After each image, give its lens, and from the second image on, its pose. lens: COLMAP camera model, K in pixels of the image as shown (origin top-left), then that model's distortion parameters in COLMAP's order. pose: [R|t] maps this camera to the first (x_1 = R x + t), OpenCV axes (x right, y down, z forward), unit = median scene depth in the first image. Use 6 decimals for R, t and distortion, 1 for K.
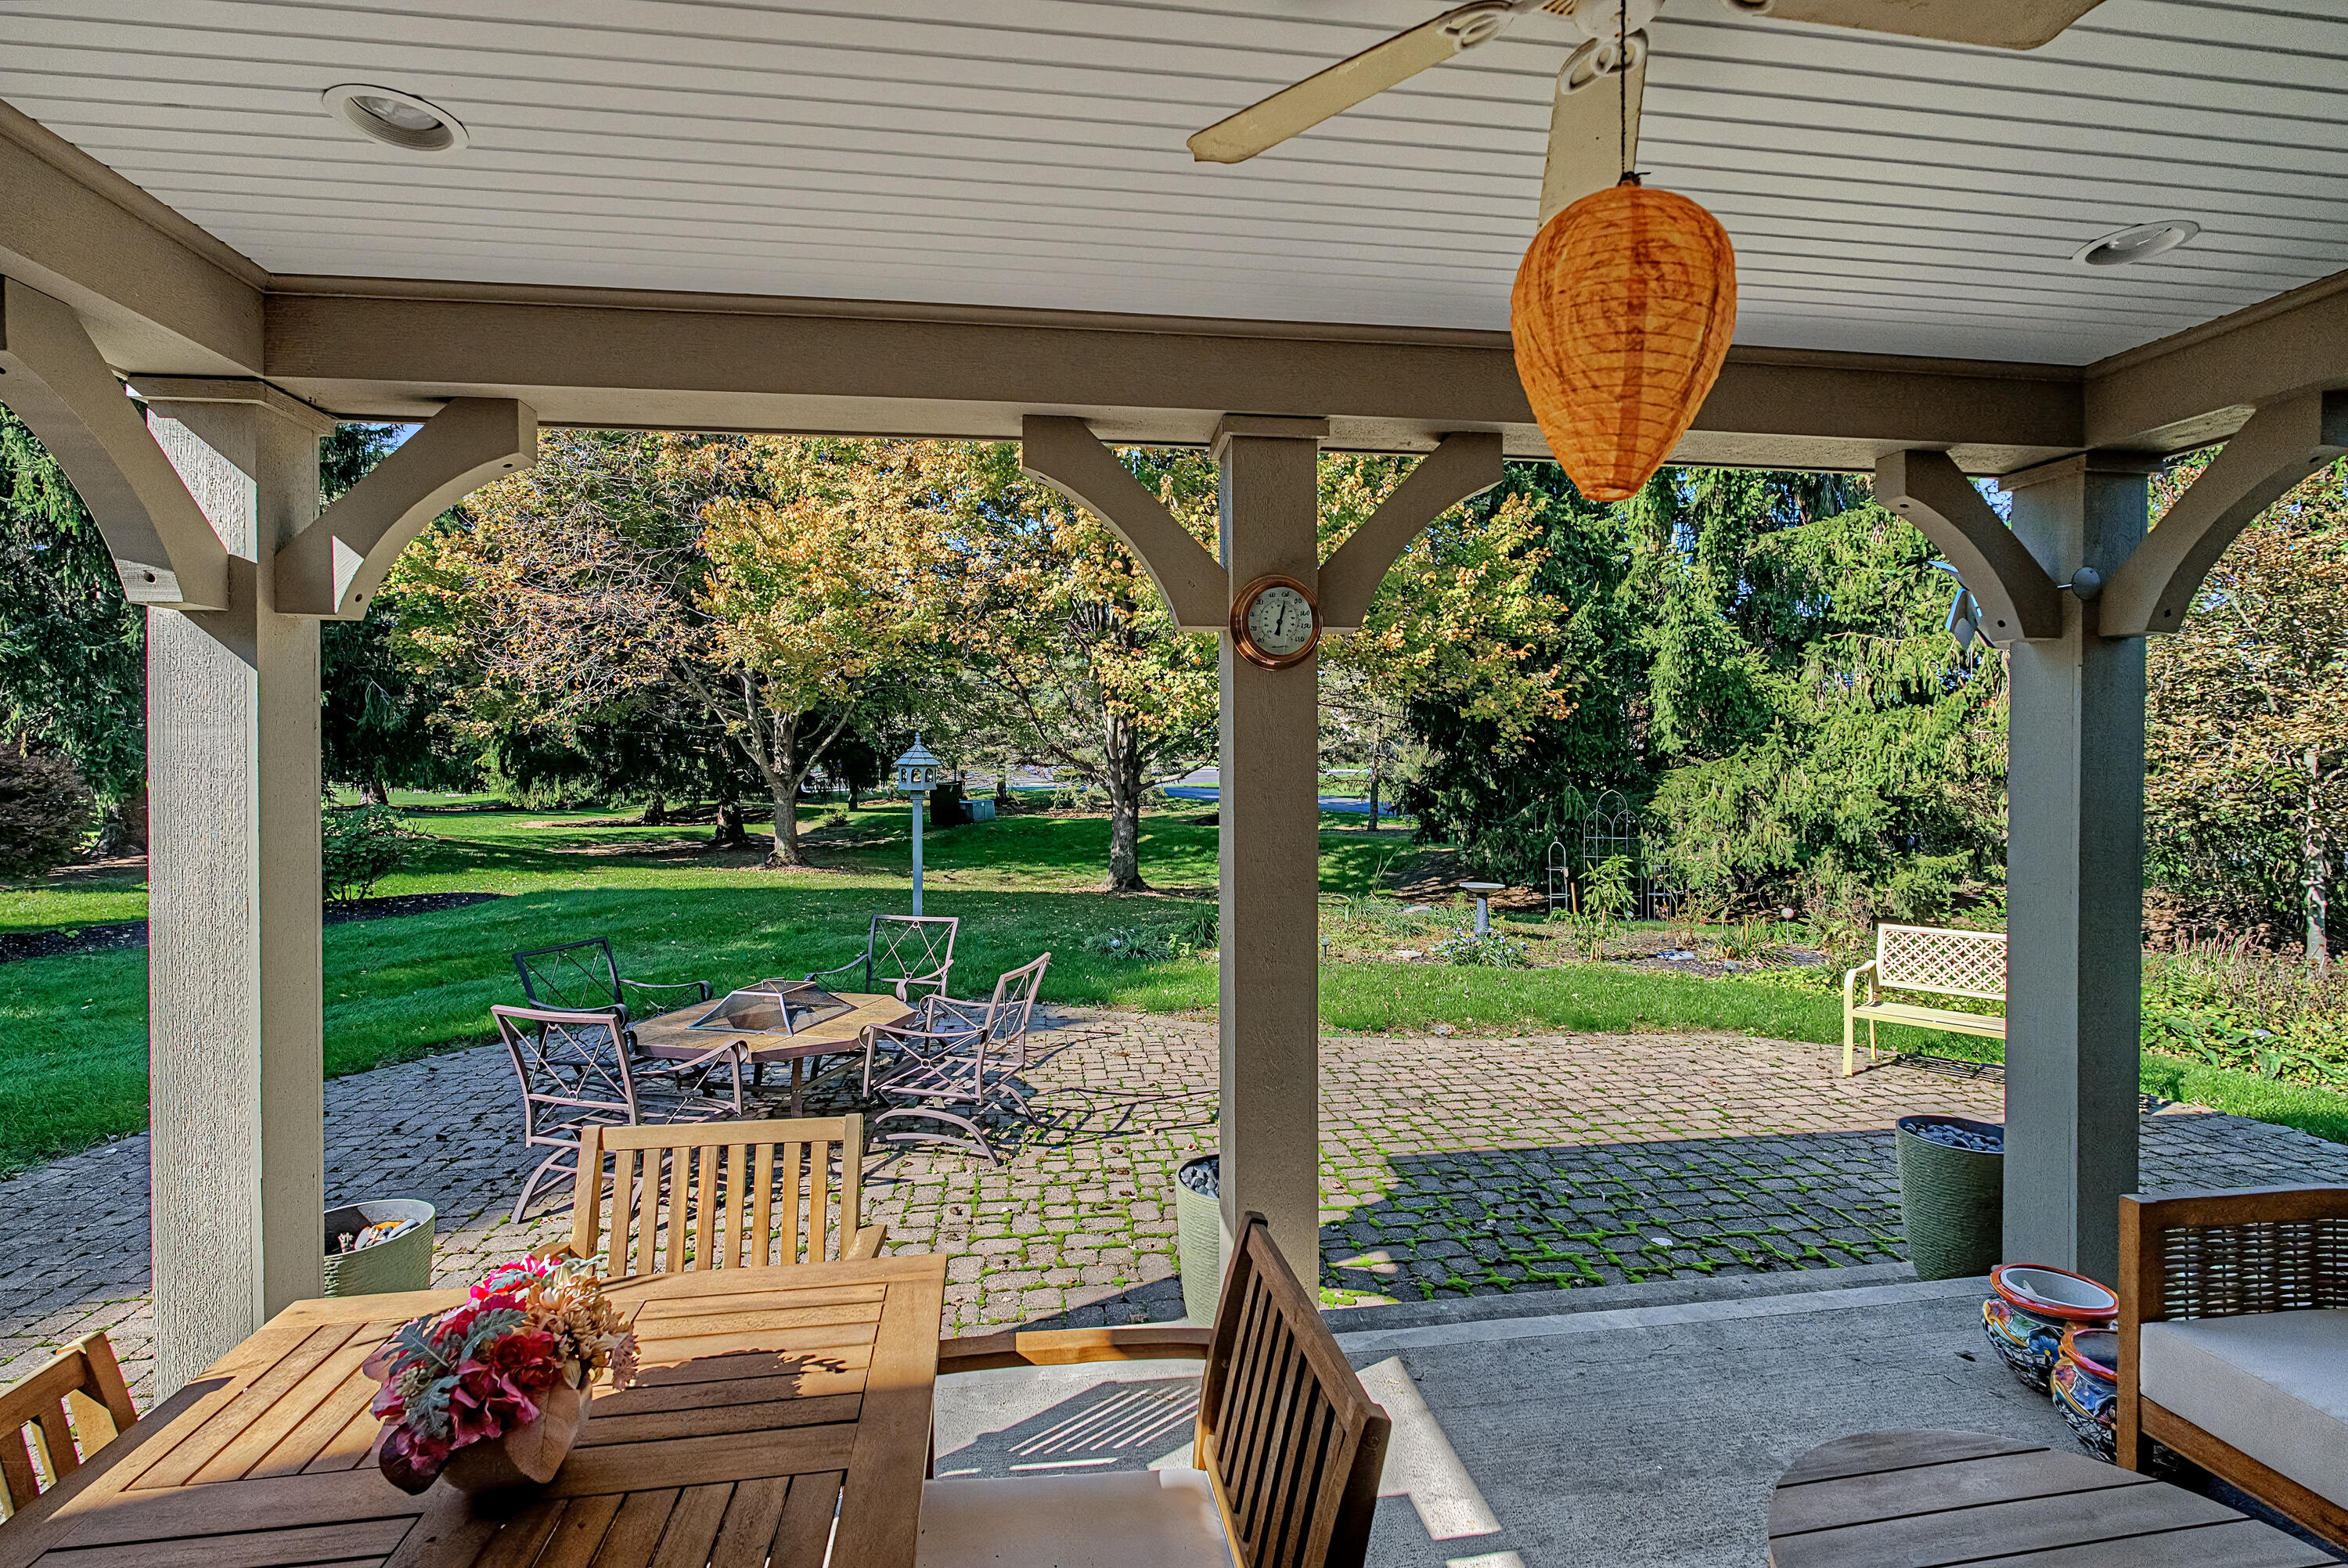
lens RADIAL K [[1060.7, 0, 1174.8], [0, 1060.7, 766.9], [0, 0, 1]] dist [-0.008091, 0.000834]
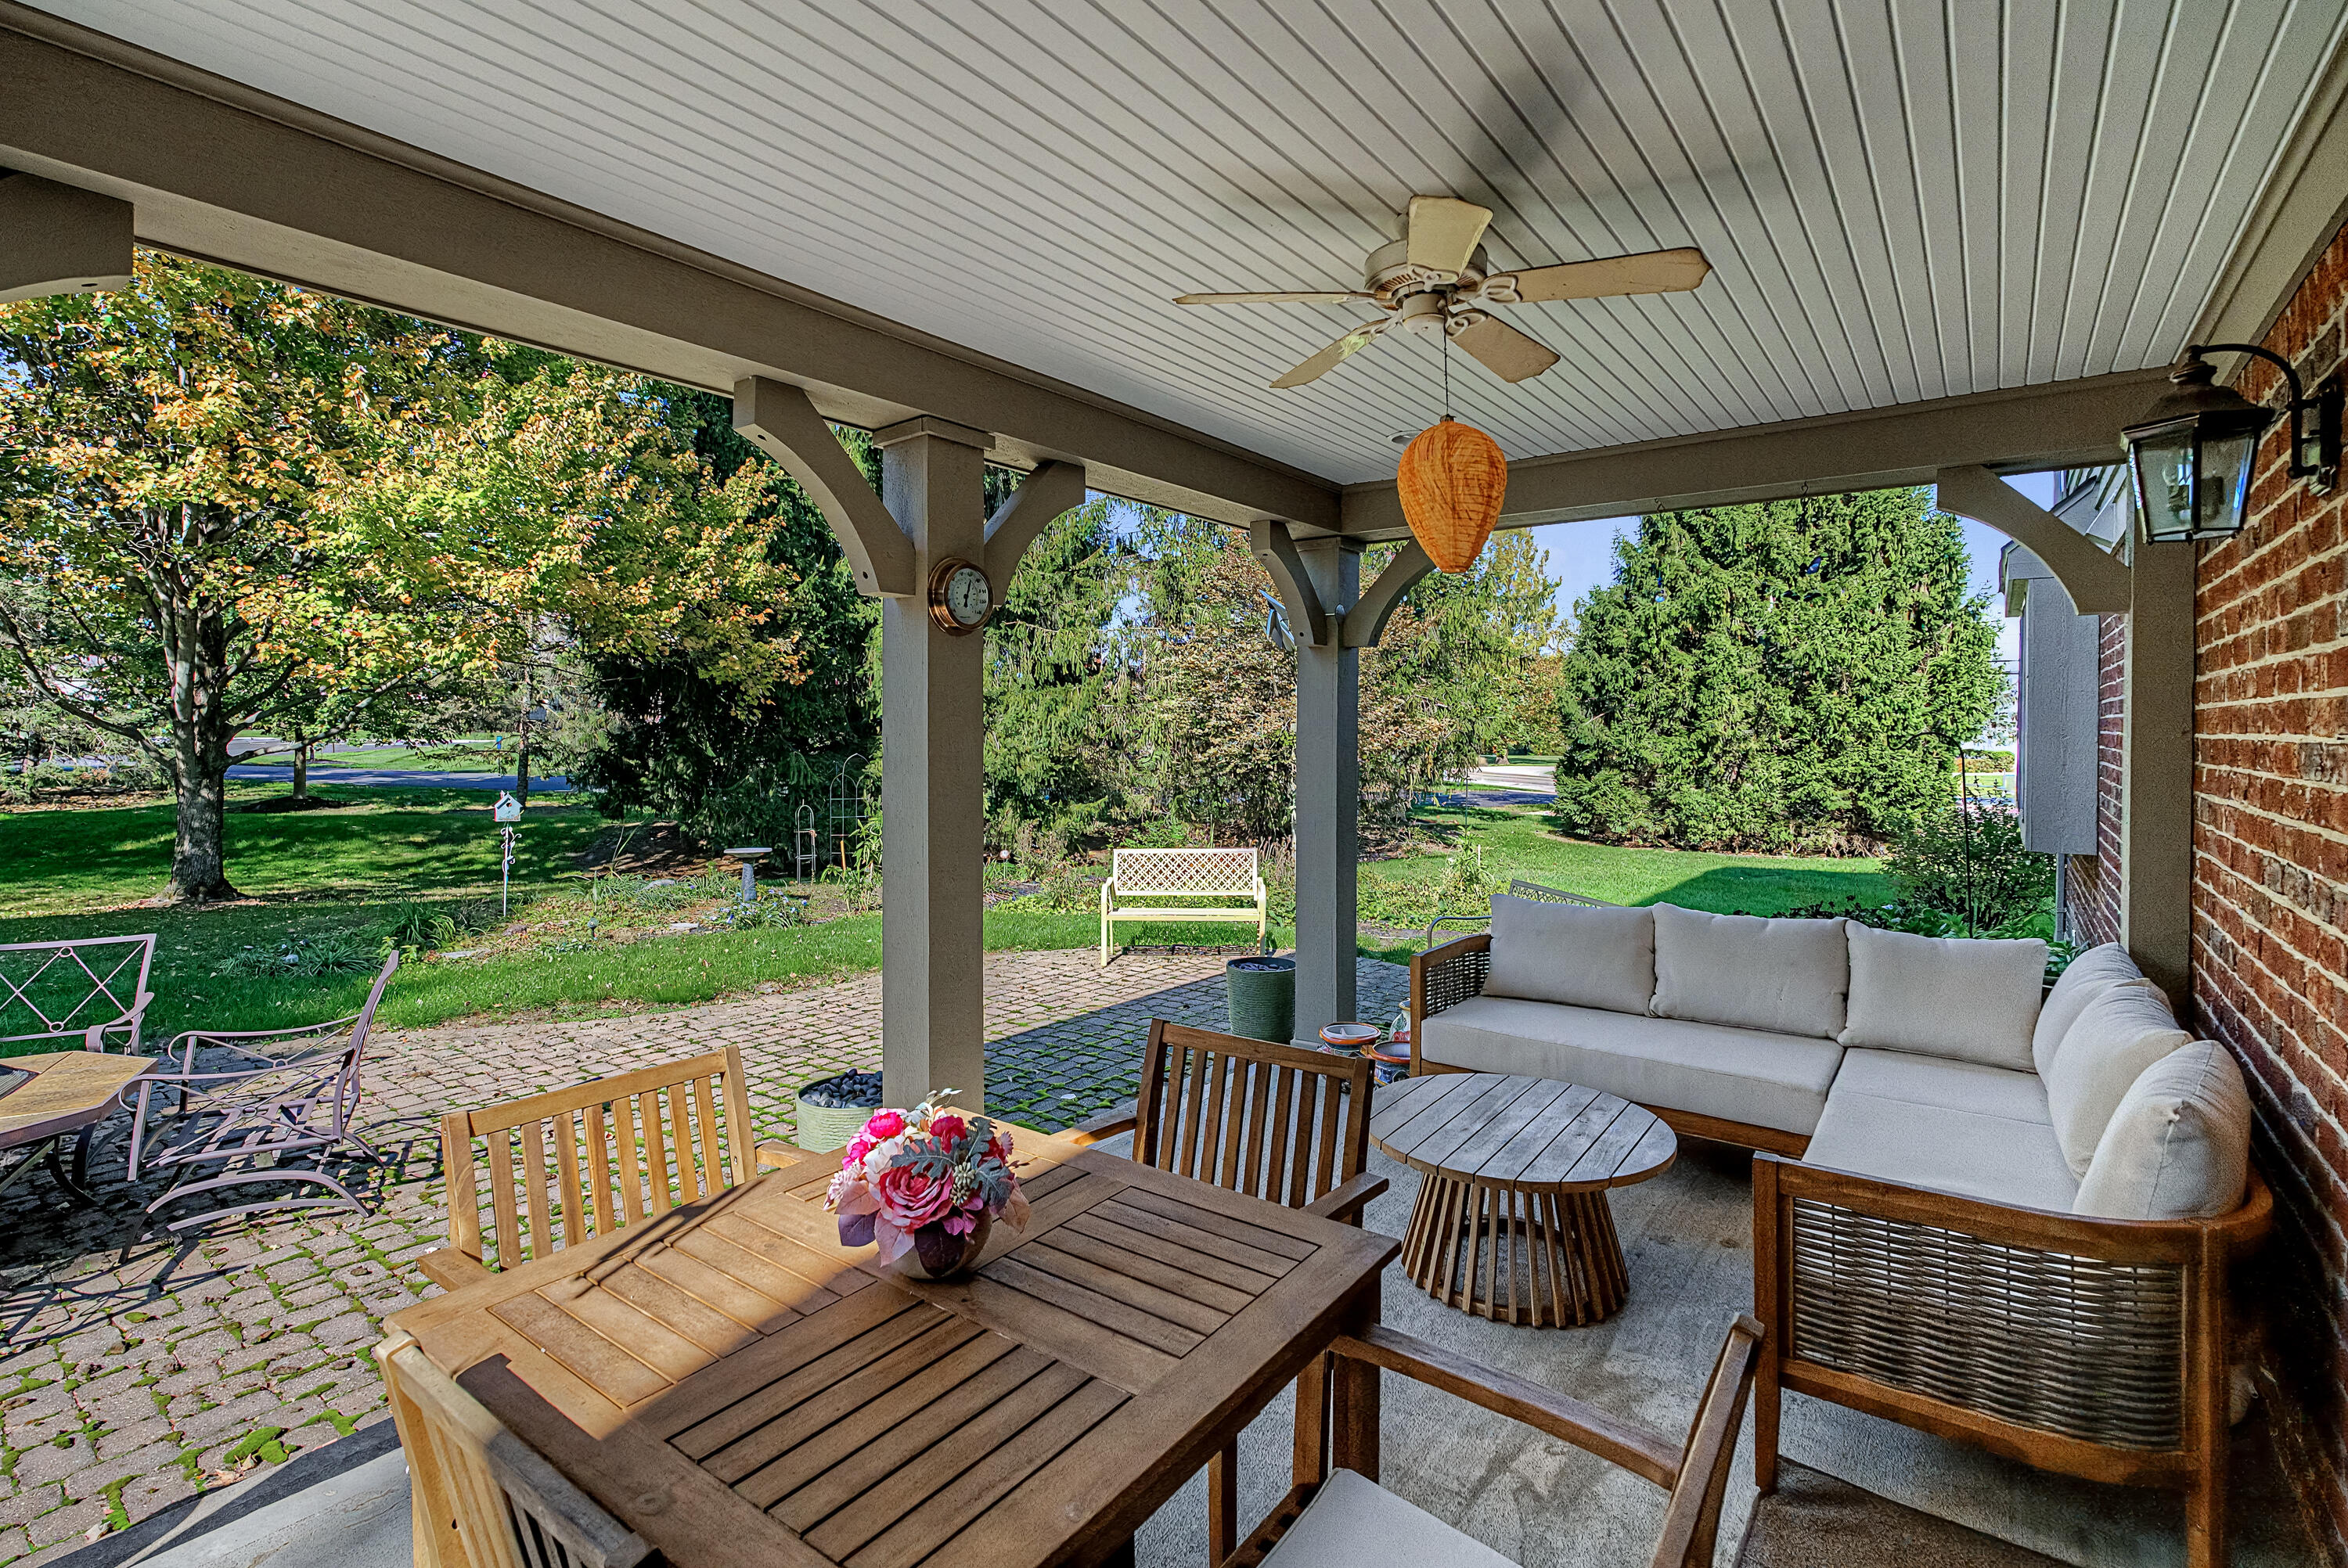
lens RADIAL K [[1101.9, 0, 1168.4], [0, 1101.9, 725.5], [0, 0, 1]] dist [-0.001487, 0.000488]
pose [[0.710508, 0.006493, 0.703659, -0.137111], [0.001460, 0.999942, -0.010701, 0.005372], [-0.703687, 0.008630, 0.710457, -0.011682]]
